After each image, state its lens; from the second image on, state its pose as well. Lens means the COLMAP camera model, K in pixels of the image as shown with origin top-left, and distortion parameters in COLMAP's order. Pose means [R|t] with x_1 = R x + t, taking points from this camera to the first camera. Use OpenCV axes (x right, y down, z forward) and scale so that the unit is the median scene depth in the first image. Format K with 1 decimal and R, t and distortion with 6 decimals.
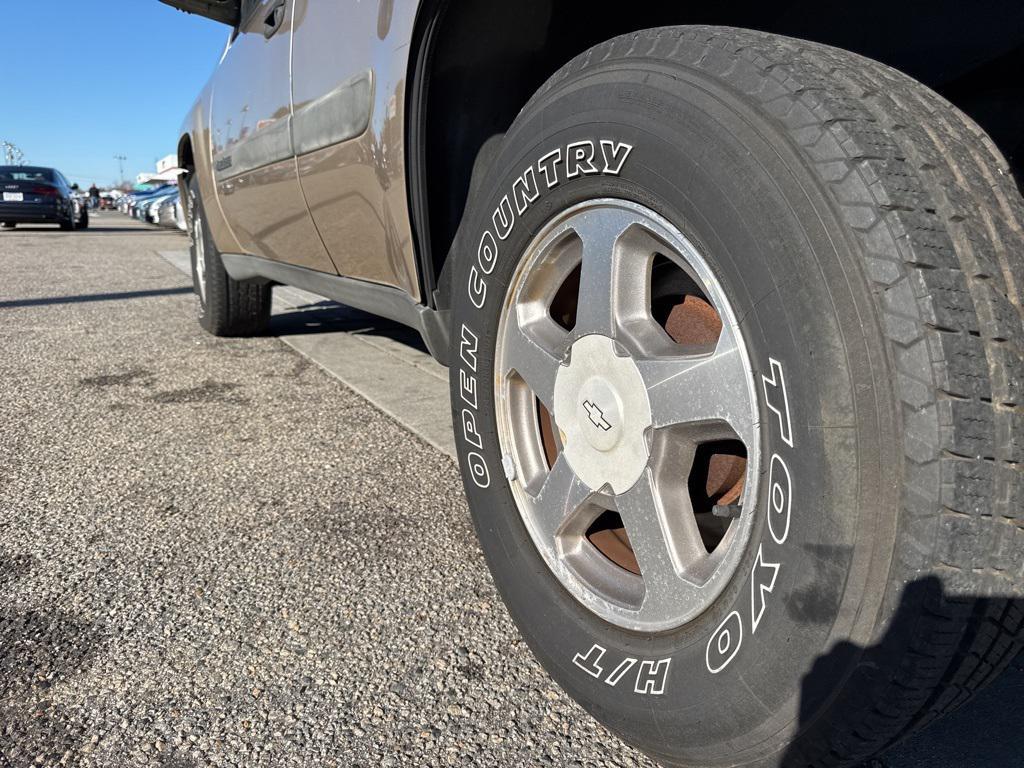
lens RADIAL K [[728.3, 0, 516.7], [0, 728.3, 382.6], [0, 0, 1]] dist [0.025611, -0.028197]
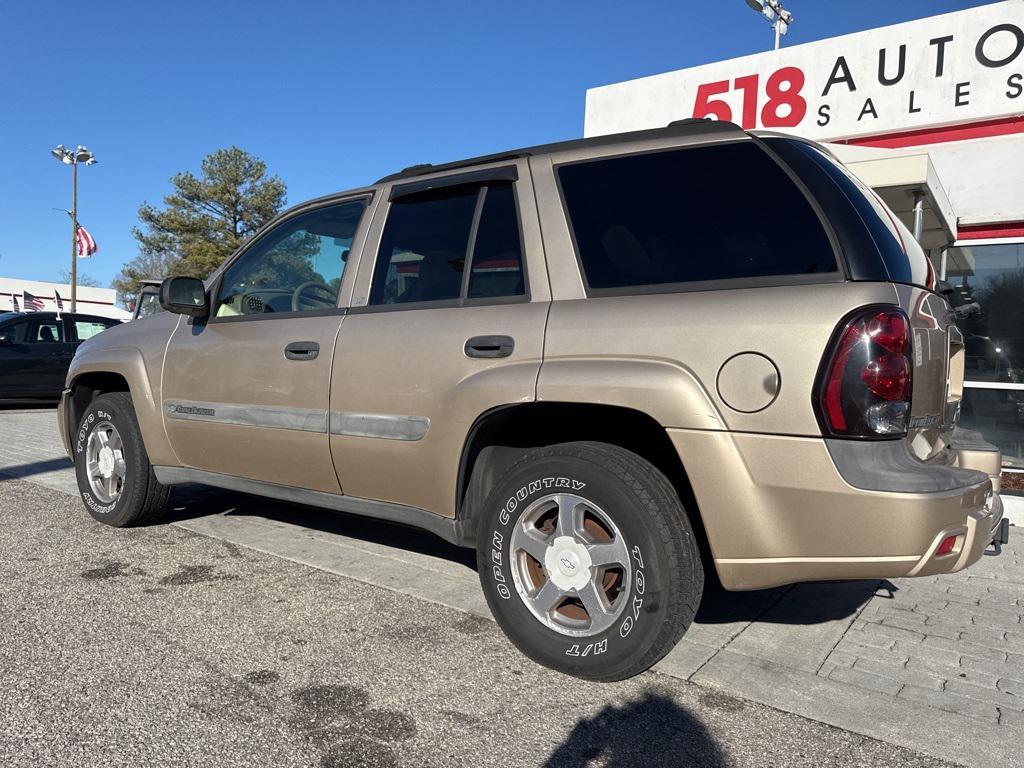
lens RADIAL K [[728.3, 0, 506.1], [0, 728.3, 371.0], [0, 0, 1]] dist [0.025611, -0.028197]
pose [[0.910141, 0.006107, 0.414254, -1.192207], [0.074321, 0.981265, -0.177753, -0.193064], [-0.407578, 0.192568, 0.892635, -1.501663]]
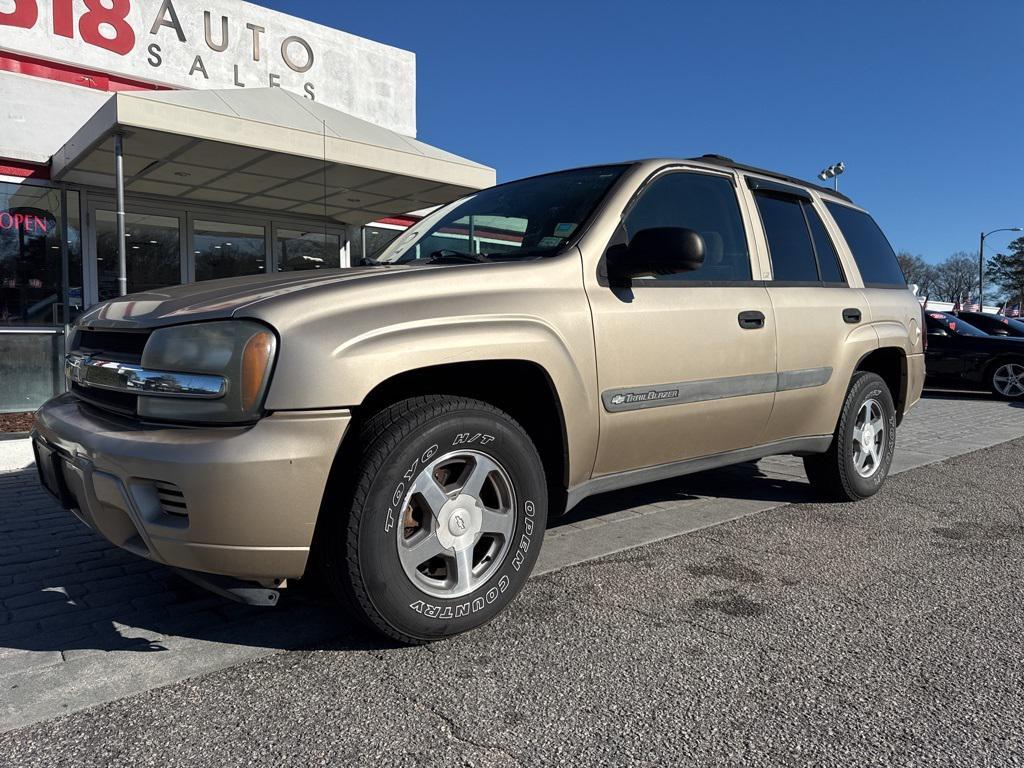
lens RADIAL K [[728.3, 0, 514.8], [0, 728.3, 378.1], [0, 0, 1]] dist [0.025611, -0.028197]
pose [[-0.206403, -0.081760, 0.975045, -3.941585], [0.206099, 0.970513, 0.125008, -1.375755], [-0.956515, 0.226758, -0.183467, 3.770129]]
